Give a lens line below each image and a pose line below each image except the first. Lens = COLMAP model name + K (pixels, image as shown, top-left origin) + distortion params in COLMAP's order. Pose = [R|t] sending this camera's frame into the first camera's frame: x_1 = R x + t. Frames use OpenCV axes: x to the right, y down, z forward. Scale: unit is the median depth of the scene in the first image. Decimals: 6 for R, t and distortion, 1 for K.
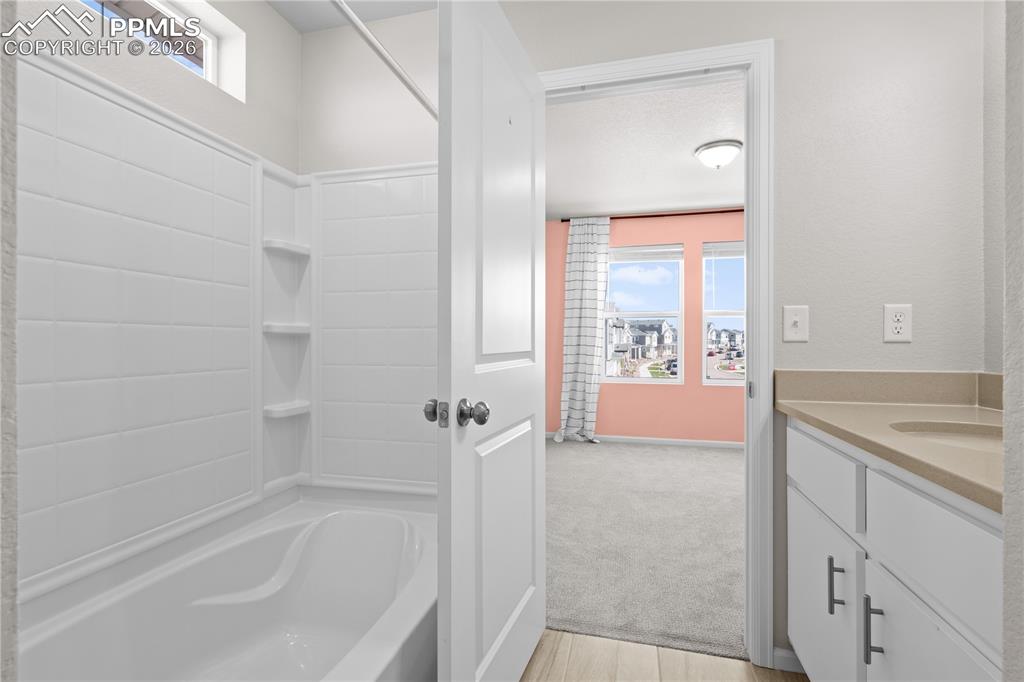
lens RADIAL K [[467.2, 0, 512.0], [0, 467.2, 343.0], [0, 0, 1]] dist [-0.002940, 0.002000]
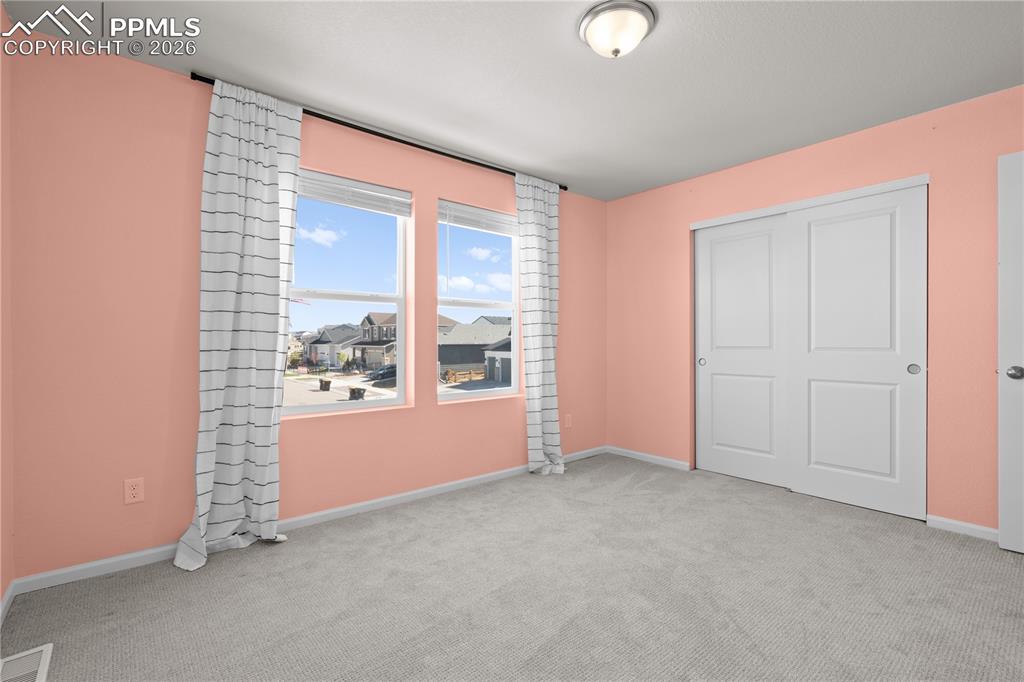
lens RADIAL K [[467.2, 0, 506.2], [0, 467.2, 341.1], [0, 0, 1]] dist [-0.002940, 0.002000]
pose [[0.574323, -0.002814, 0.818624, -0.091676], [-0.002043, 0.999986, 0.004870, -0.007058], [-0.818626, -0.004469, 0.574309, 0.497011]]
